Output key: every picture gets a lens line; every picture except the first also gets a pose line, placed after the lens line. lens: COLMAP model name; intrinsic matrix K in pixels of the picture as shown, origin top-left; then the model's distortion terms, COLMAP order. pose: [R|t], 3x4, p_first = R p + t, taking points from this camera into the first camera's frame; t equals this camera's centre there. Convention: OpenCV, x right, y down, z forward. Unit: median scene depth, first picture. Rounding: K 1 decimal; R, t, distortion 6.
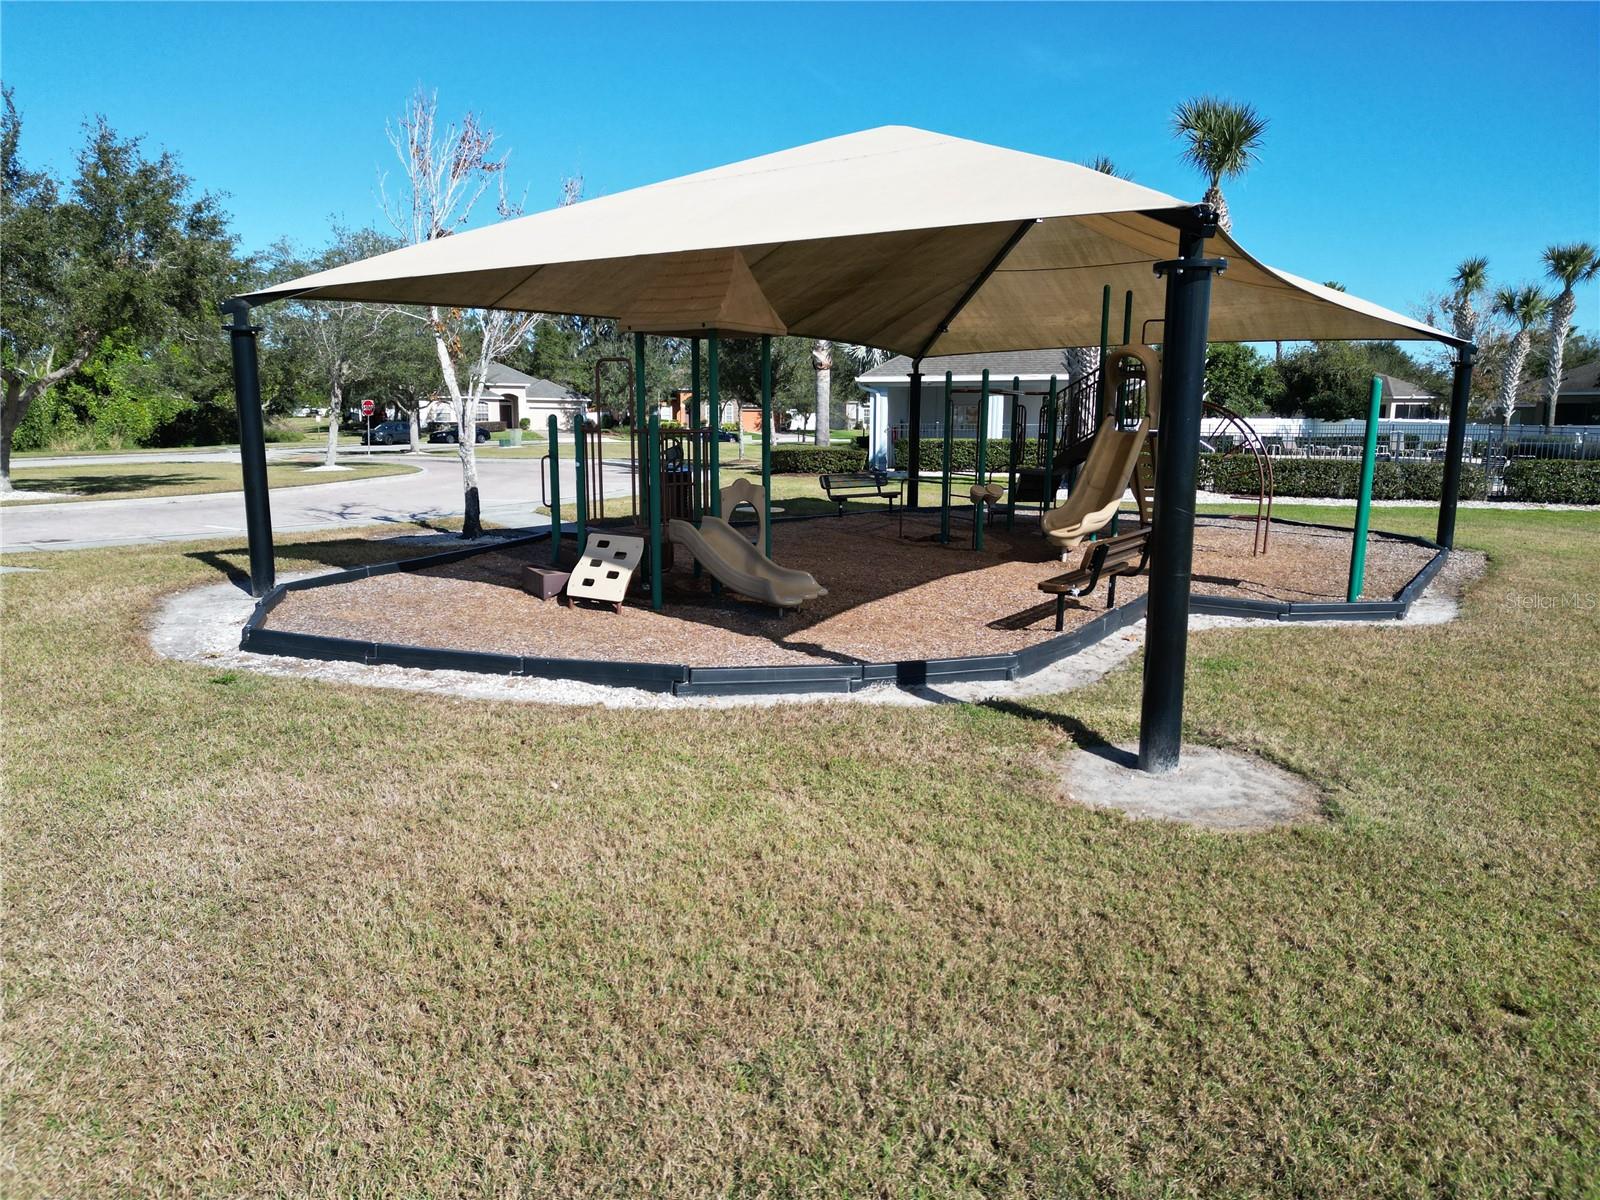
lens RADIAL K [[1142.3, 0, 795.3], [0, 1142.3, 591.4], [0, 0, 1]] dist [0.077372, -0.075156]
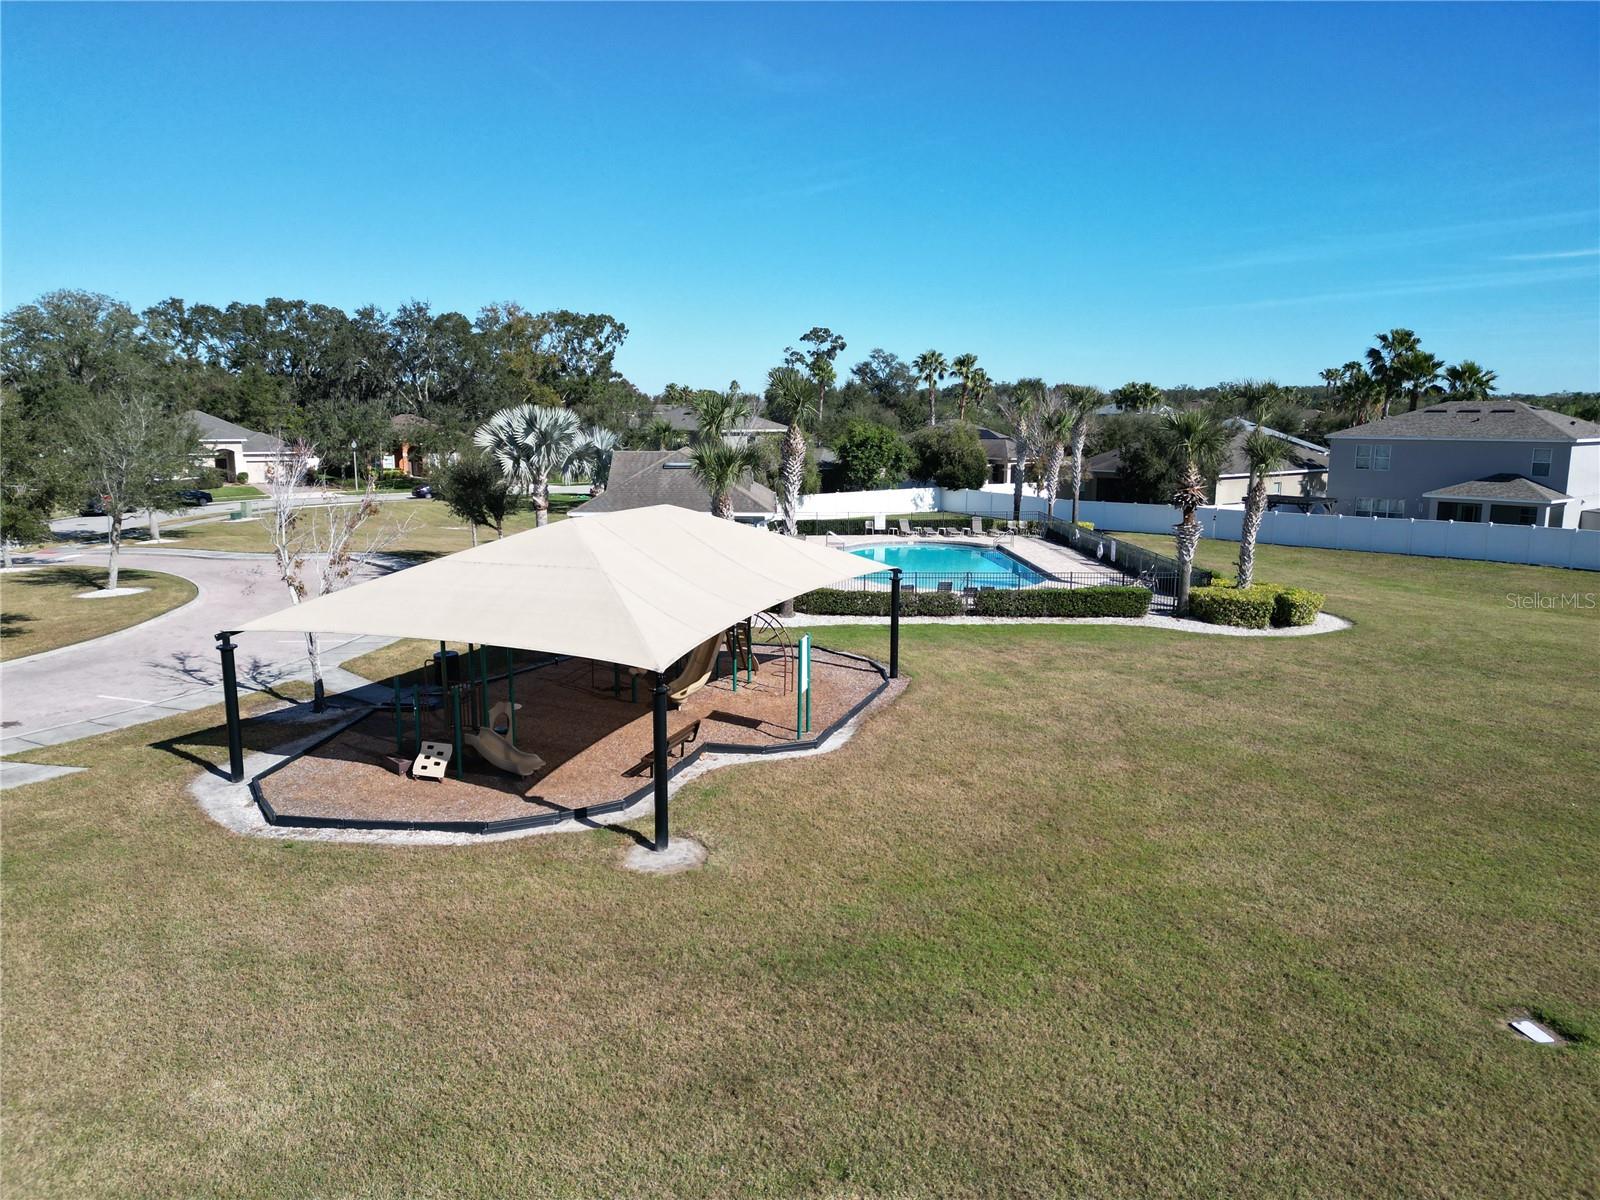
lens RADIAL K [[1142.3, 0, 810.2], [0, 1142.3, 606.4], [0, 0, 1]] dist [0.077372, -0.075156]
pose [[0.969534, -0.043032, 0.241146, 0.003652], [0.039436, 0.999028, 0.019719, -0.309757], [-0.241760, -0.009608, 0.970288, -1.166911]]
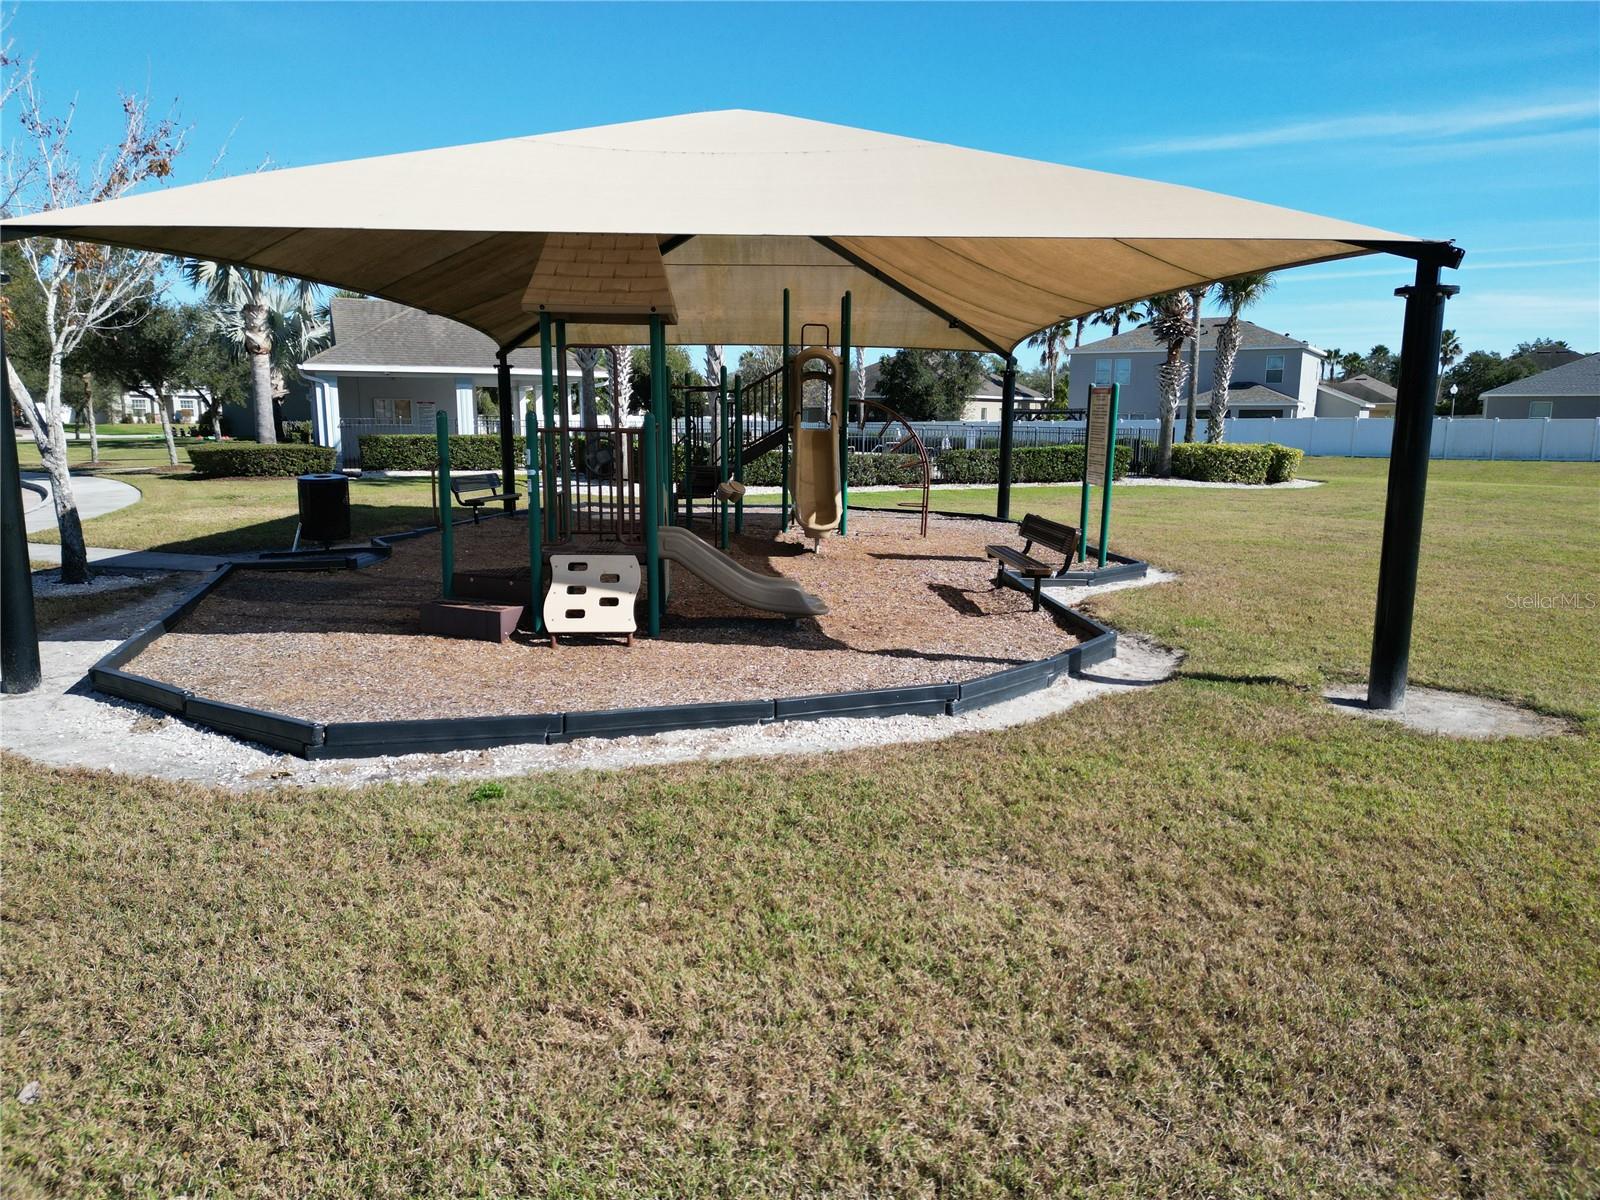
lens RADIAL K [[1142.3, 0, 795.1], [0, 1142.3, 600.2], [0, 0, 1]] dist [0.077372, -0.075156]
pose [[0.811960, -0.093783, 0.576130, -0.530398], [0.086765, 0.995435, 0.039756, -0.036995], [-0.577229, 0.017707, 0.816390, 0.228907]]
